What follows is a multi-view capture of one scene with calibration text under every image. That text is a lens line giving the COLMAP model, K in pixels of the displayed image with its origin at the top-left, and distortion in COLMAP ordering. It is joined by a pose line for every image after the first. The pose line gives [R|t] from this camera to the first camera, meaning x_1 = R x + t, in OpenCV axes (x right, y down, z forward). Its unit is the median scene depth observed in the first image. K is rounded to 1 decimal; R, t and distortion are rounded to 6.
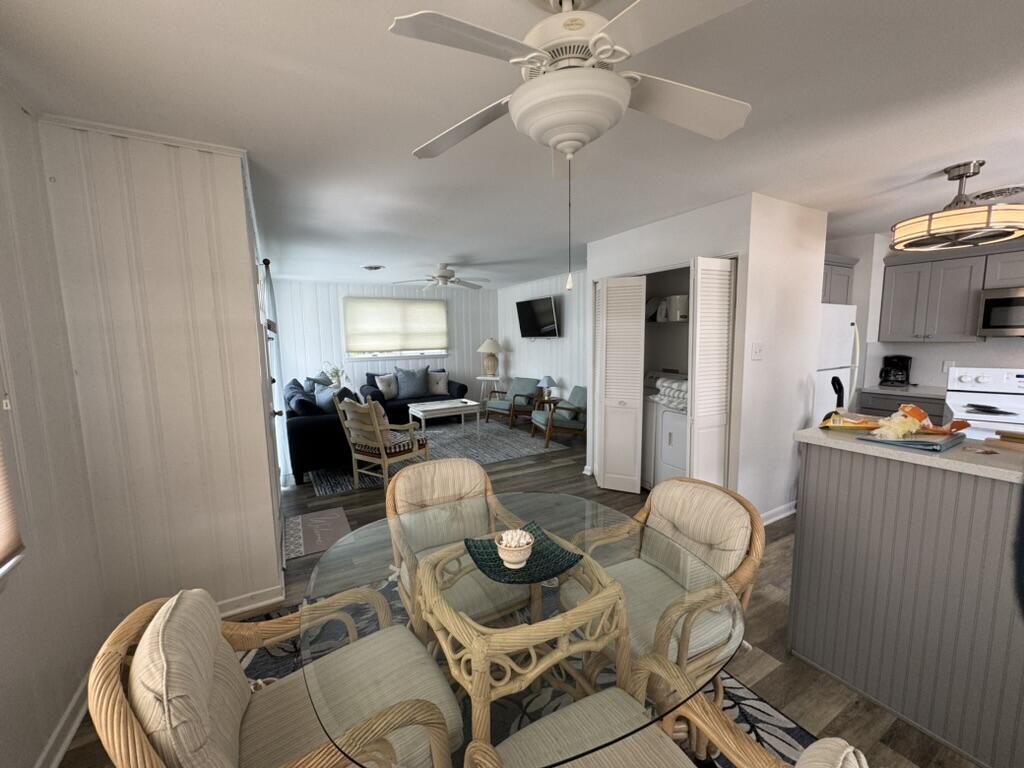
lens RADIAL K [[407.9, 0, 513.2], [0, 407.9, 383.2], [0, 0, 1]] dist [-0.002545, 0.000110]
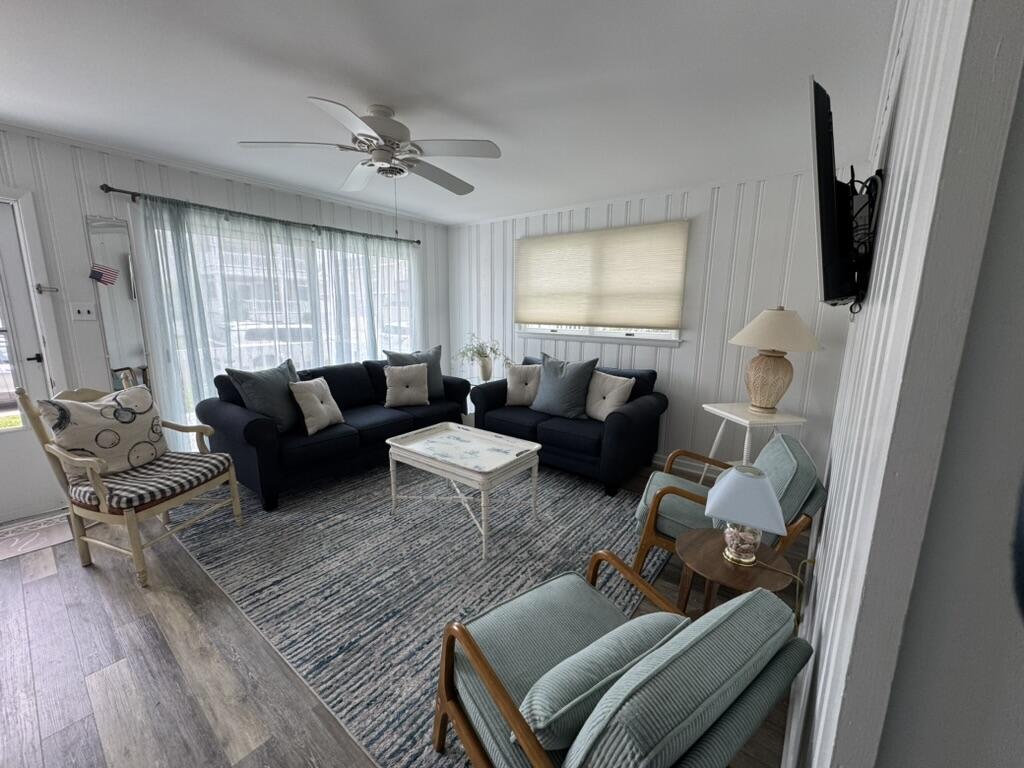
lens RADIAL K [[407.9, 0, 513.9], [0, 407.9, 378.4], [0, 0, 1]] dist [-0.002545, 0.000110]
pose [[0.367148, 0.180788, -0.912424, 0.223296], [-0.125657, 0.981578, 0.143927, -0.080889], [0.921636, 0.061810, 0.383101, 0.736980]]
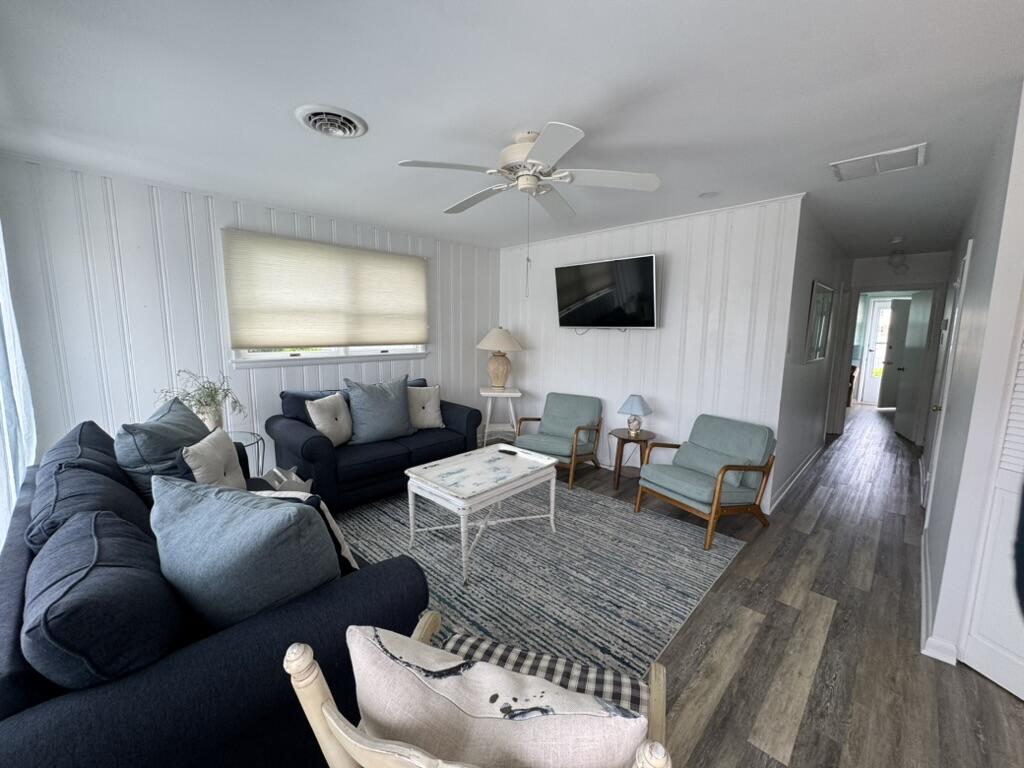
lens RADIAL K [[407.9, 0, 512.1], [0, 407.9, 384.2], [0, 0, 1]] dist [-0.002545, 0.000110]
pose [[0.964684, -0.009392, 0.263244, -0.221966], [0.003889, 0.999763, 0.021419, -0.042965], [-0.263383, -0.019639, 0.964492, 0.461514]]
